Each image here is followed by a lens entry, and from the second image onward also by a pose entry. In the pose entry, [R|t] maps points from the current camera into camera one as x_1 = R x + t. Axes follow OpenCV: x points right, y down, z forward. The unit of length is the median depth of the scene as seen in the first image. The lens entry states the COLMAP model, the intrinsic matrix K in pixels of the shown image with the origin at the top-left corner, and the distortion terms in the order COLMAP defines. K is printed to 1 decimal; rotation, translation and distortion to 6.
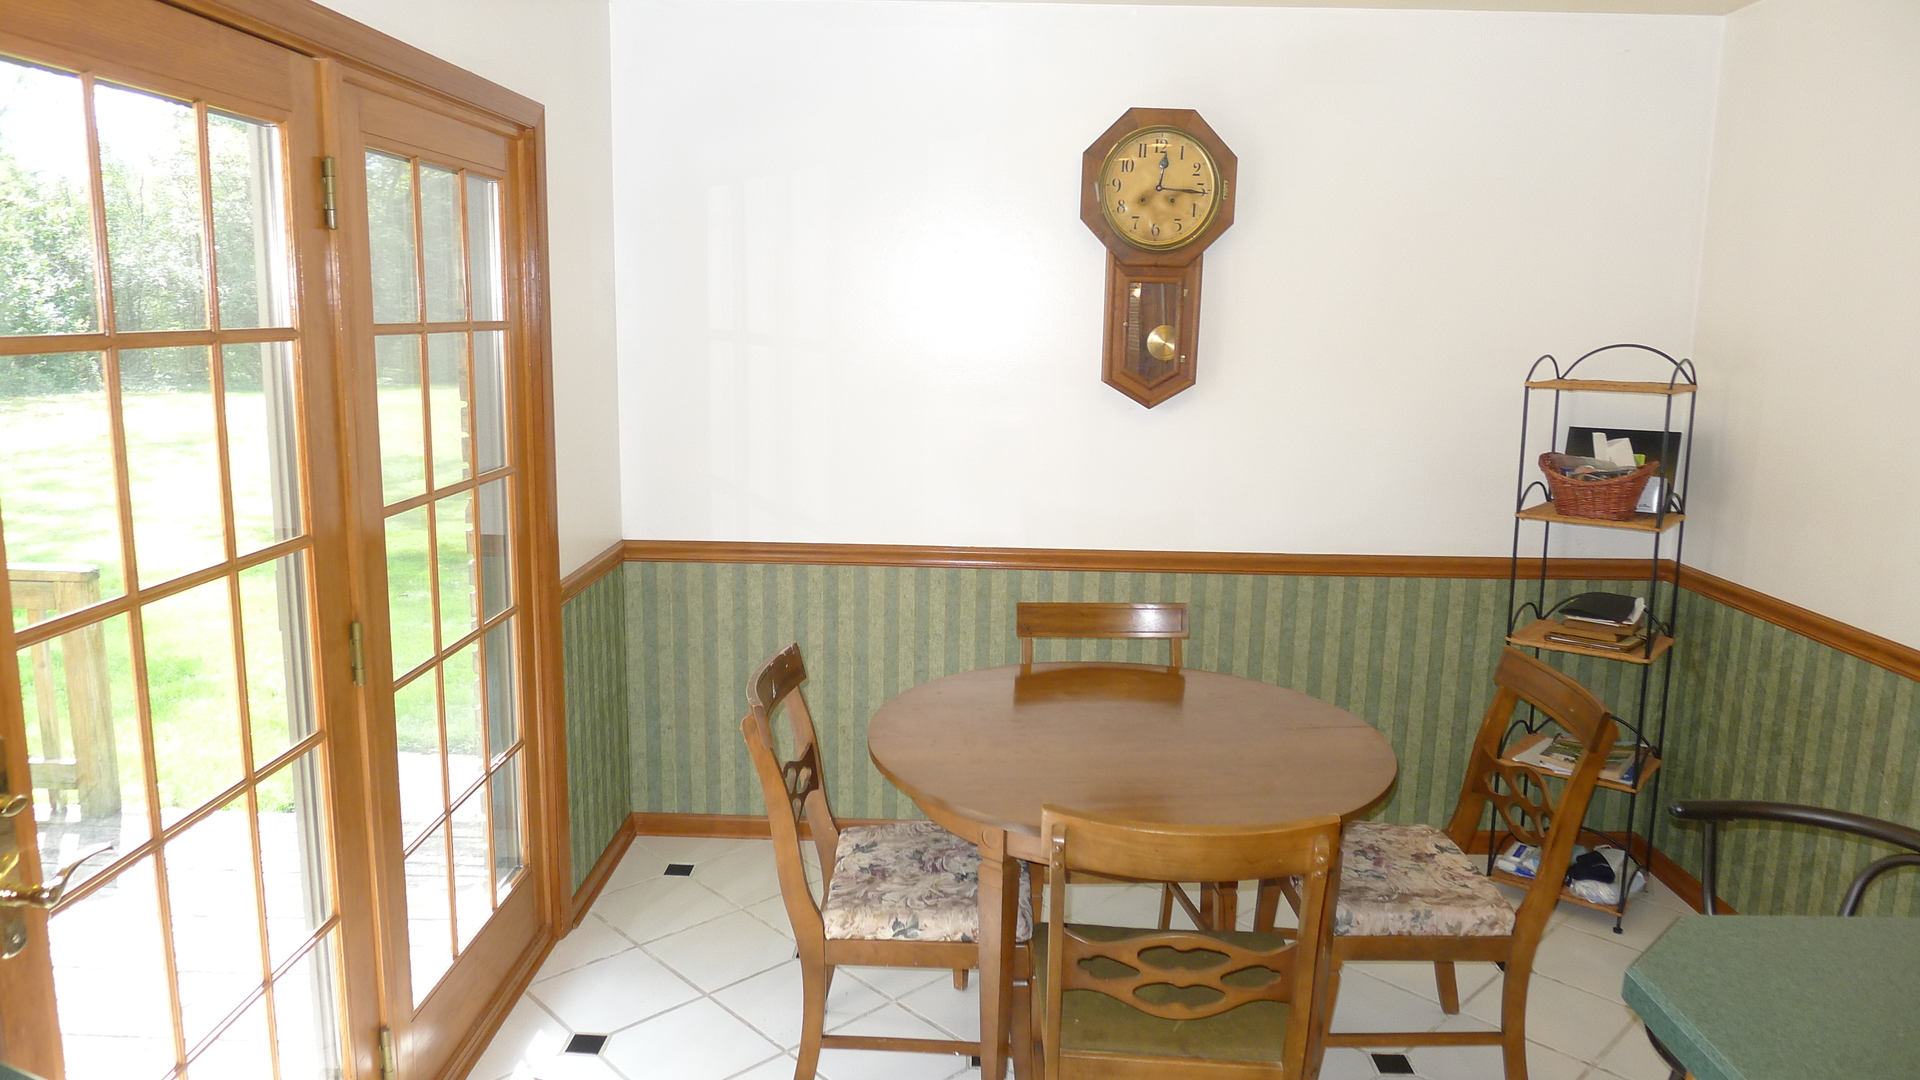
lens RADIAL K [[1269.9, 0, 950.4], [0, 1269.9, 529.1], [0, 0, 1]] dist [-0.027554, 0.001708]
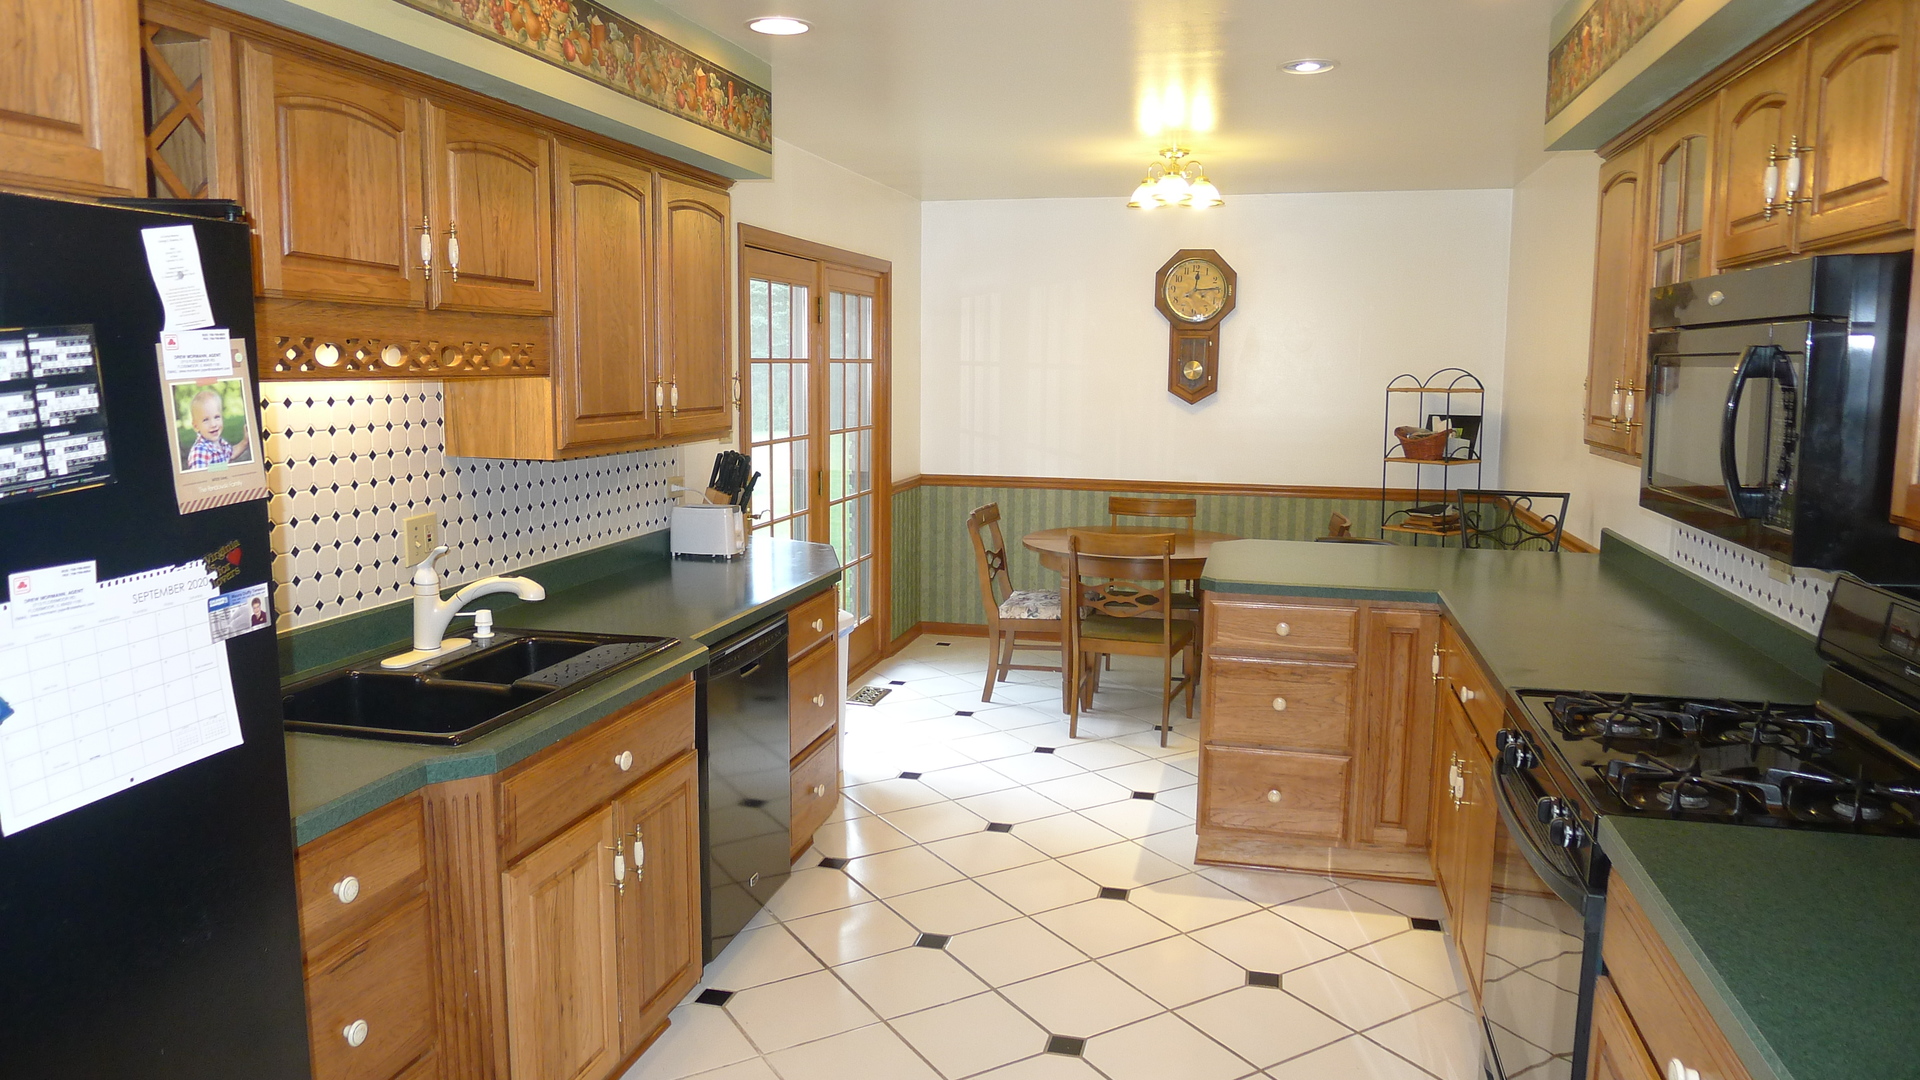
lens RADIAL K [[1269.9, 0, 976.7], [0, 1269.9, 529.1], [0, 0, 1]] dist [-0.027554, 0.001708]
pose [[0.978414, 0.018682, -0.205810, 0.242452], [-0.028169, 0.998667, -0.043263, 0.186964], [0.204727, 0.048127, 0.977635, -0.938135]]
